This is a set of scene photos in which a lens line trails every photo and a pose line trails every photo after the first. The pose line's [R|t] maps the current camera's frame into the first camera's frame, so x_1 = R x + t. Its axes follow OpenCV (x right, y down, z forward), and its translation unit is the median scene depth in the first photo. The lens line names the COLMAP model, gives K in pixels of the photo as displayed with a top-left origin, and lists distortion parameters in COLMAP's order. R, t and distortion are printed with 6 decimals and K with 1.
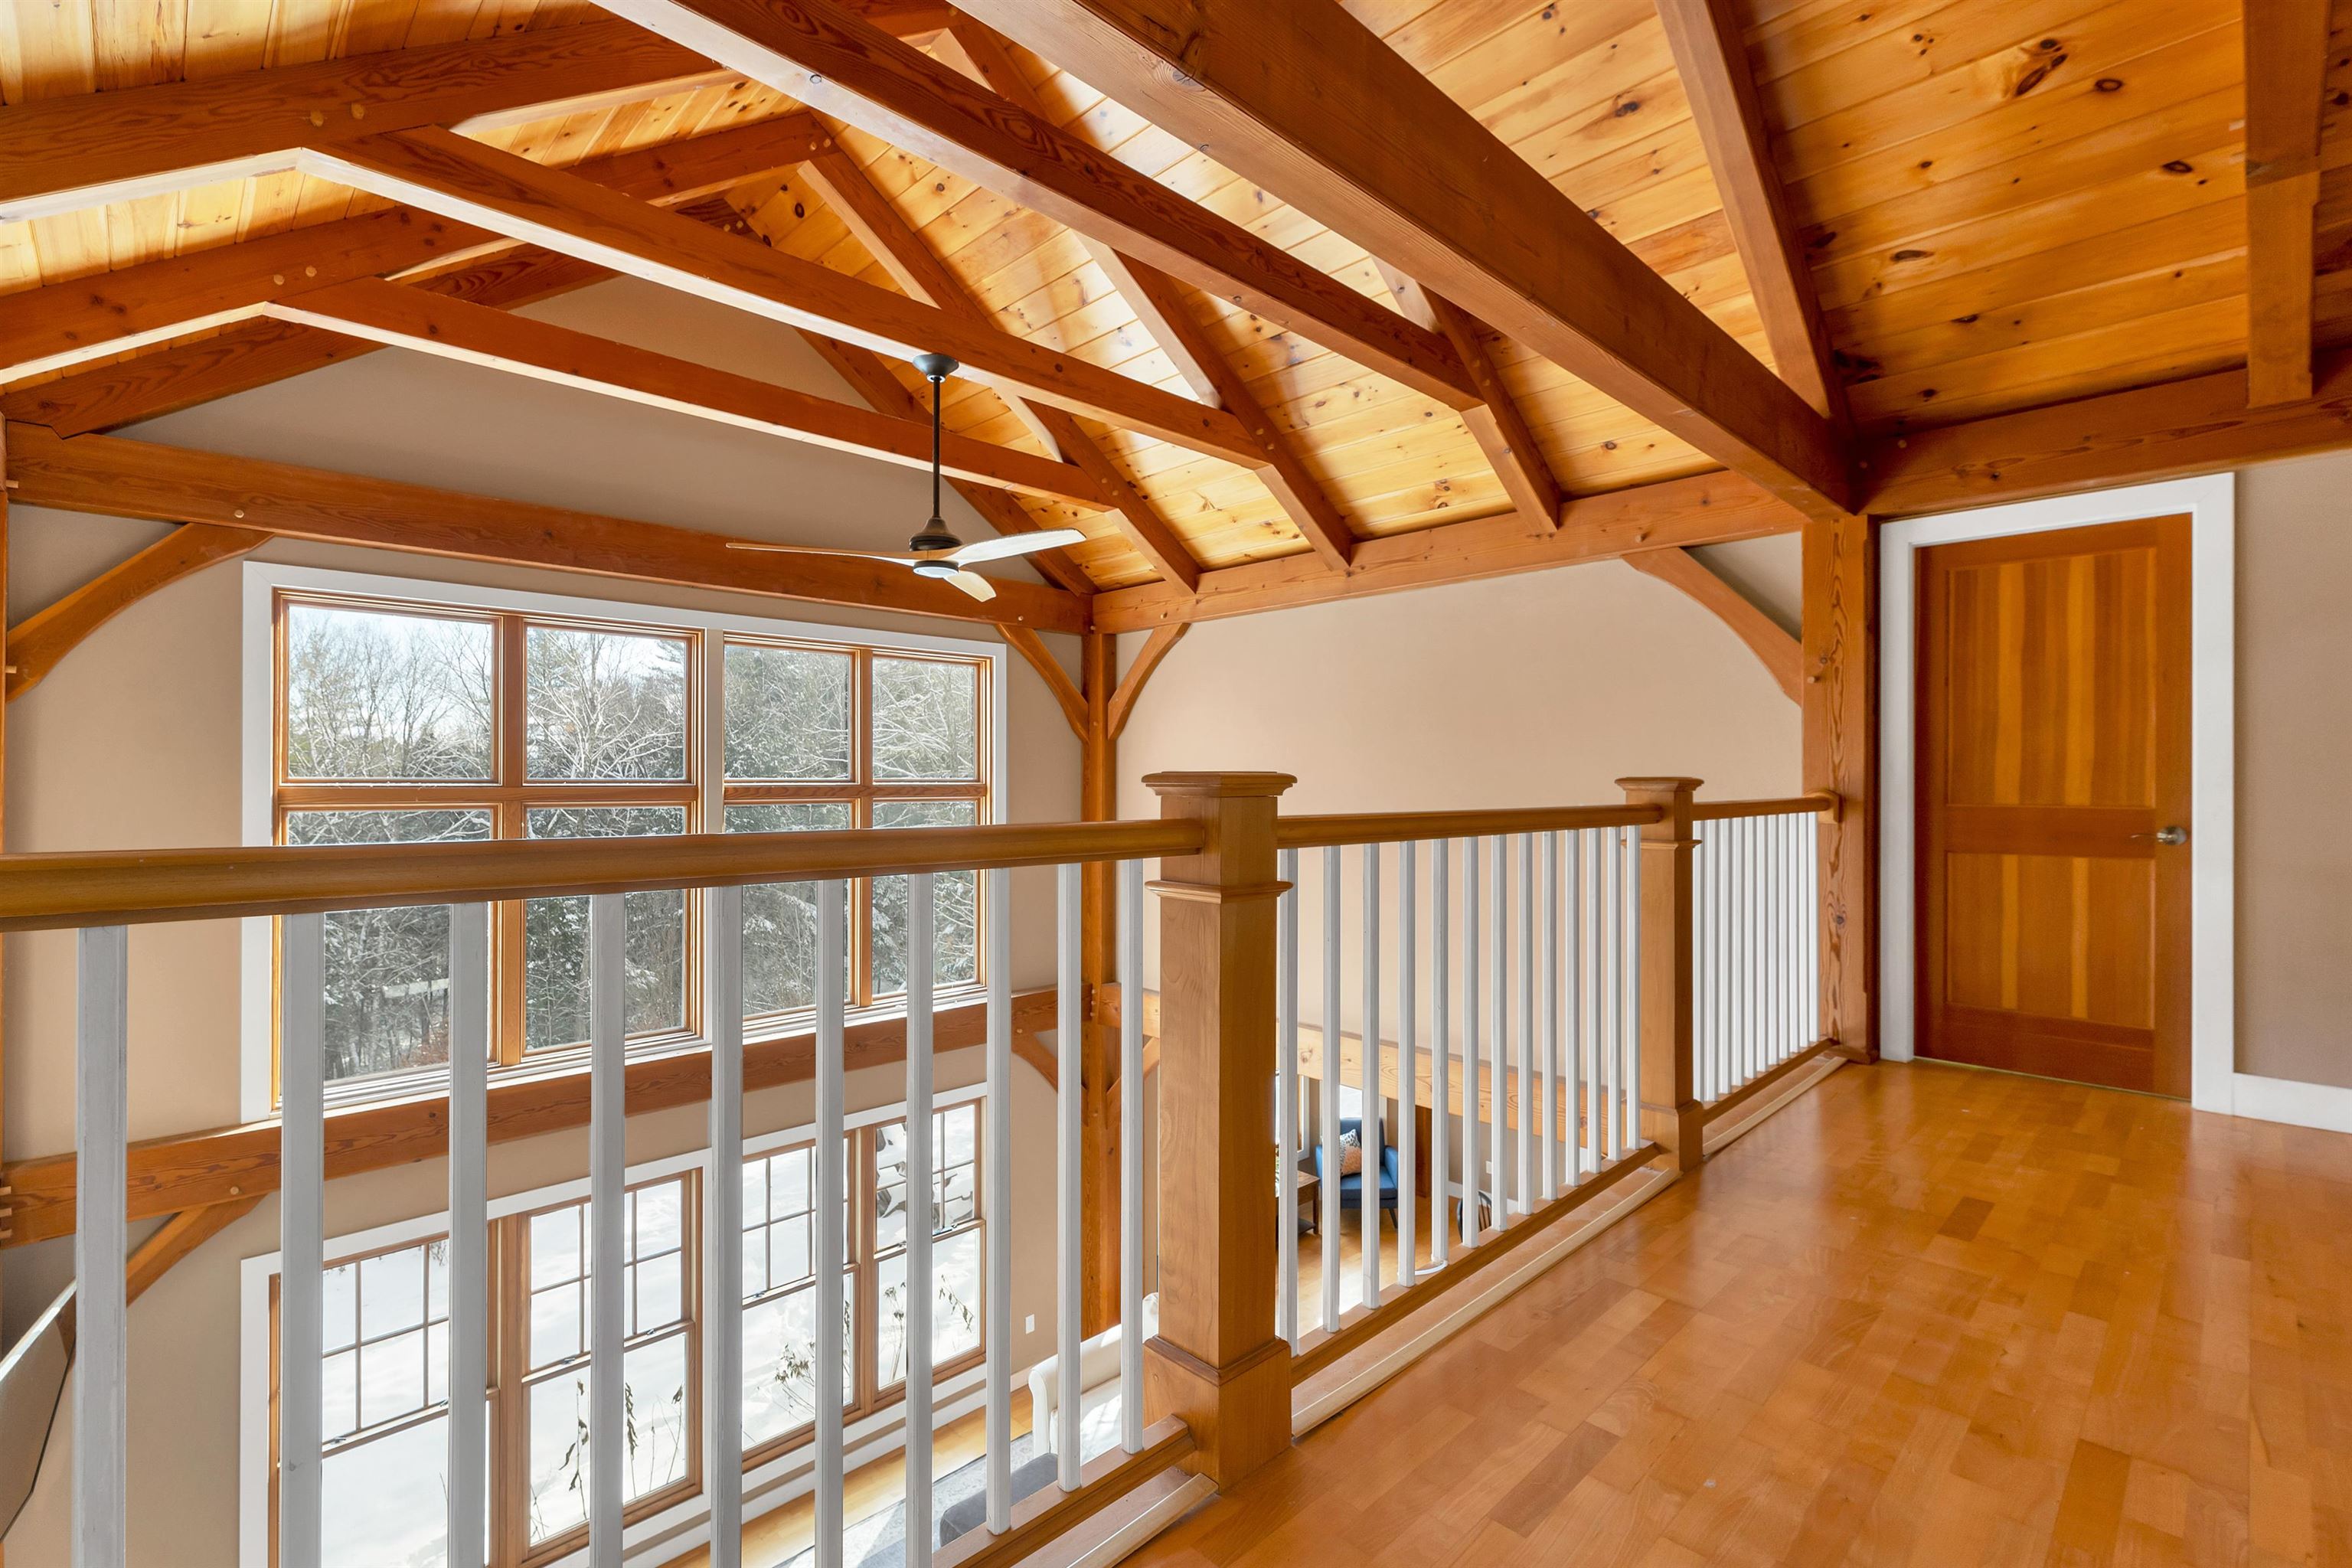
lens RADIAL K [[1055.4, 0, 1177.5], [0, 1055.4, 778.7], [0, 0, 1]] dist [0.001153, -0.000997]
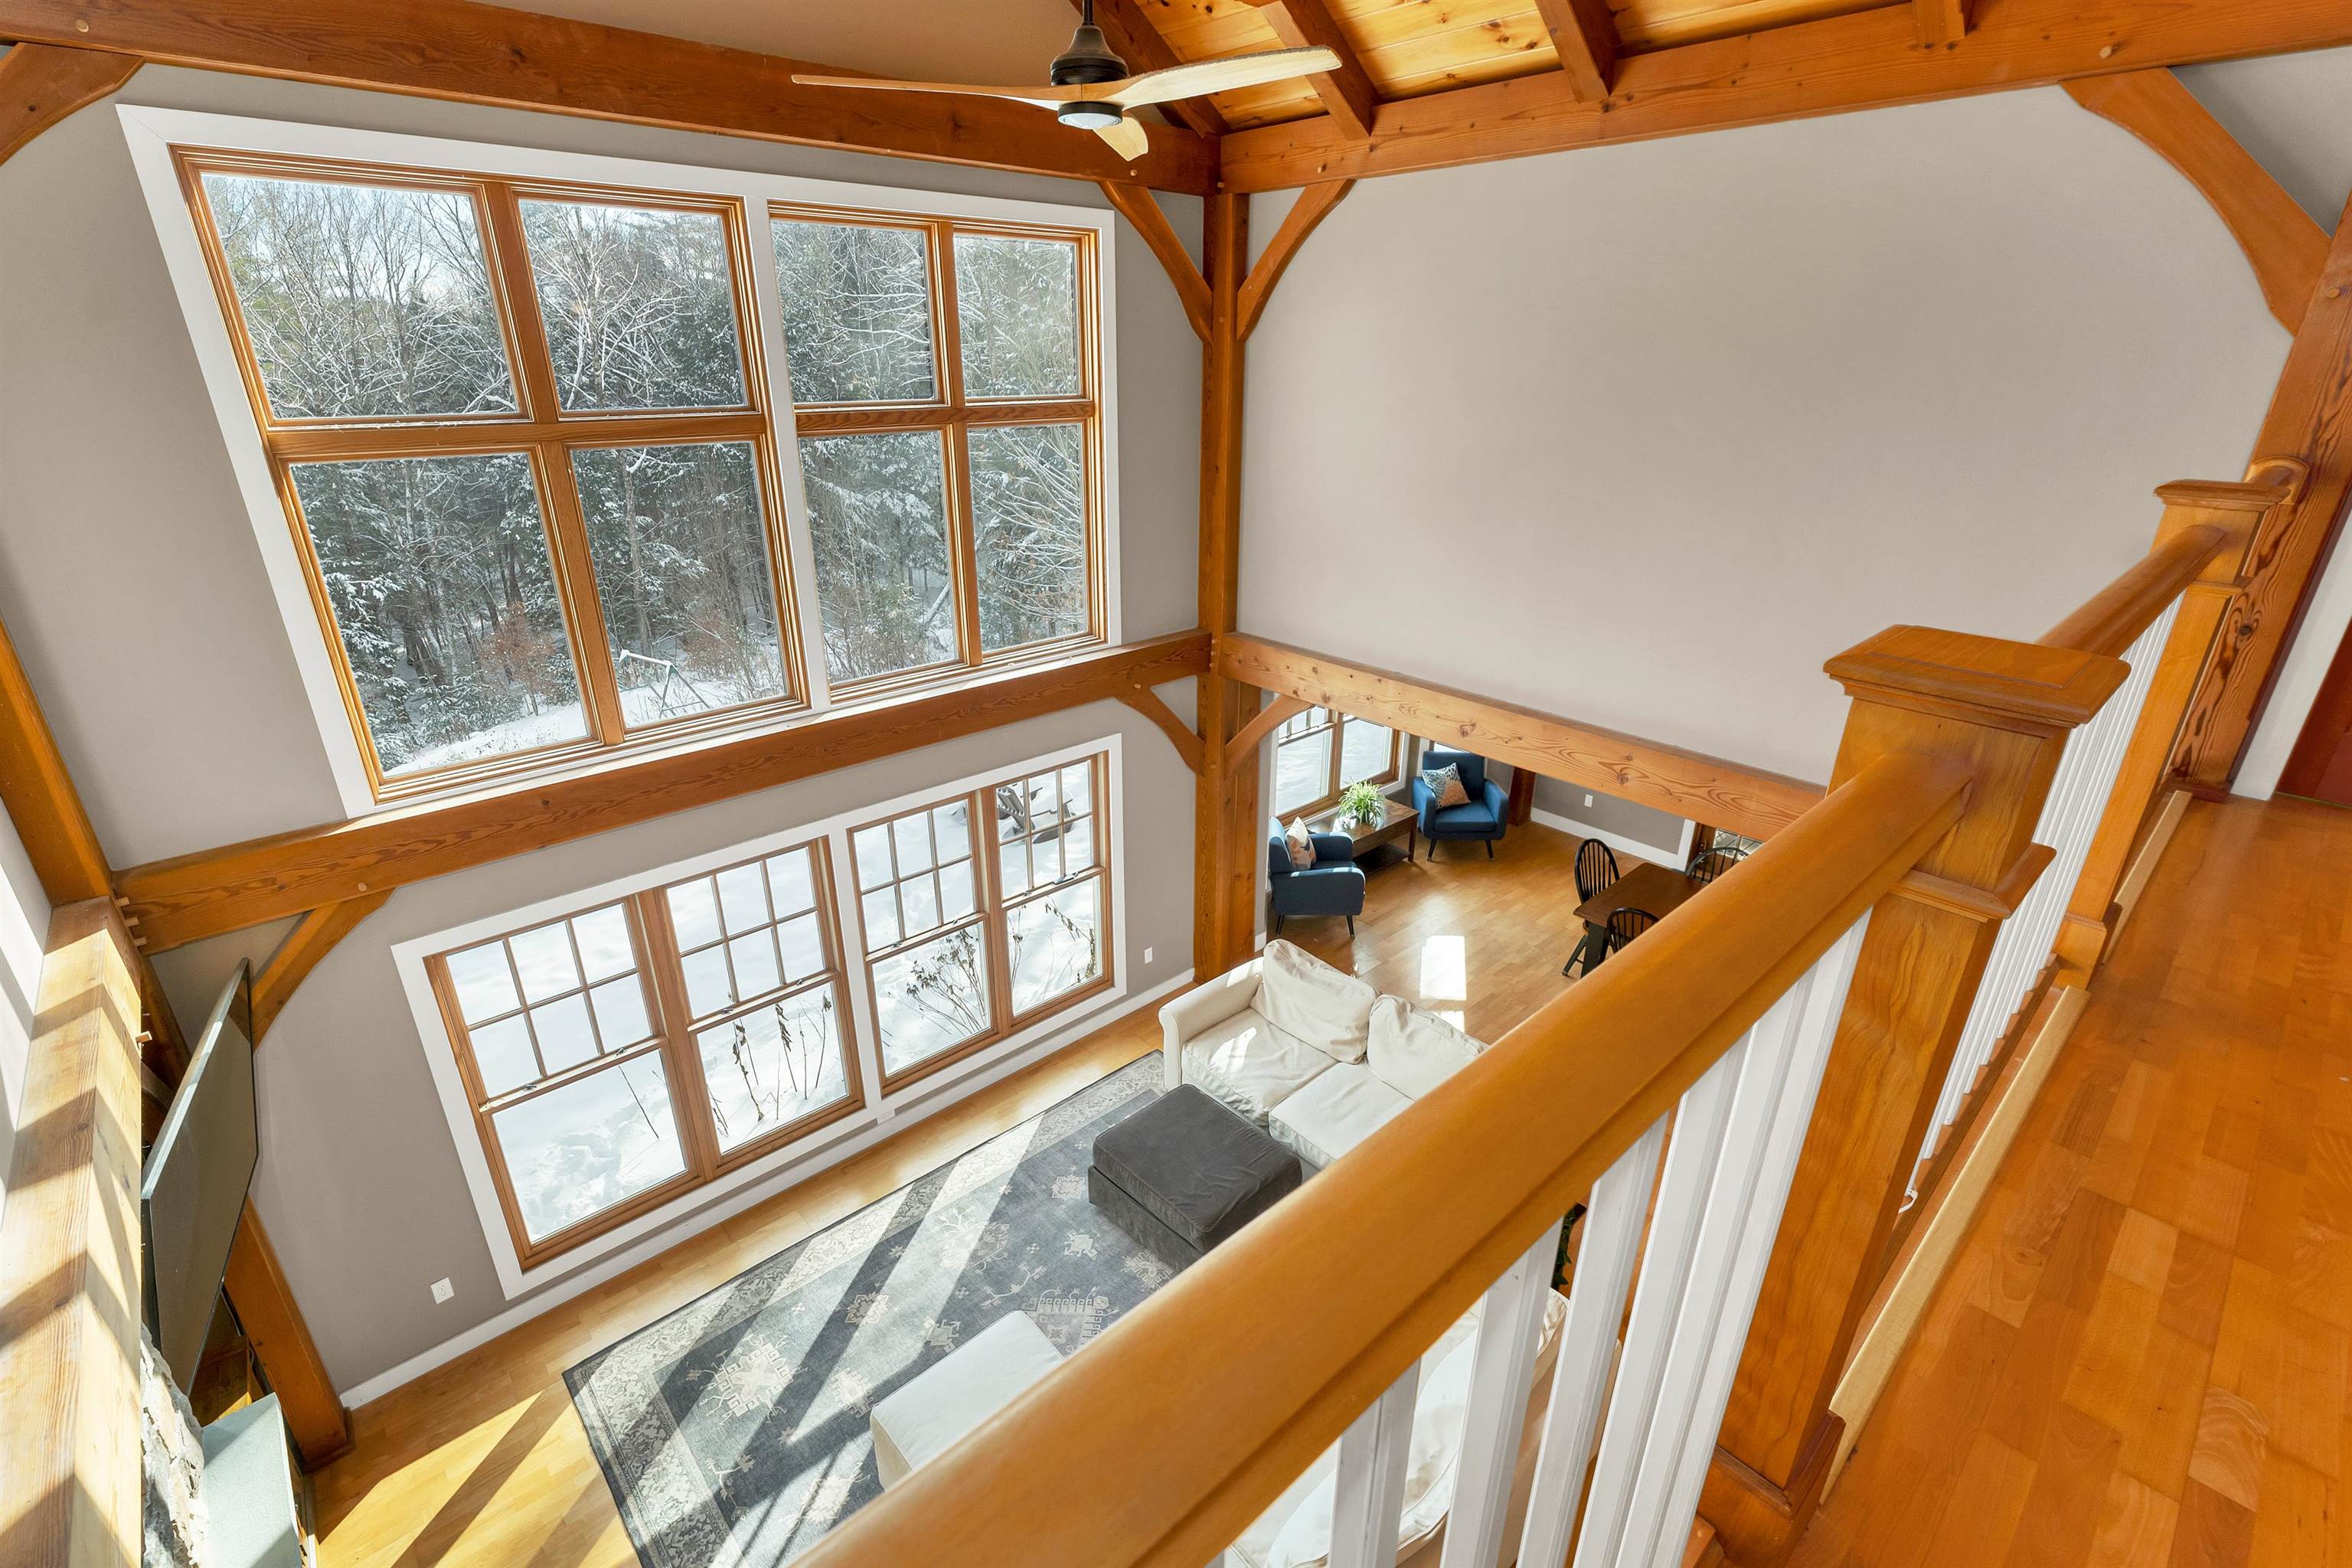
lens RADIAL K [[1055.4, 0, 1175.3], [0, 1055.4, 788.1], [0, 0, 1]] dist [0.001153, -0.000997]
pose [[0.999214, 0.017576, -0.035543, -0.088842], [-0.002498, 0.922506, 0.385974, -0.037791], [0.039572, -0.385582, 0.921825, 0.126894]]
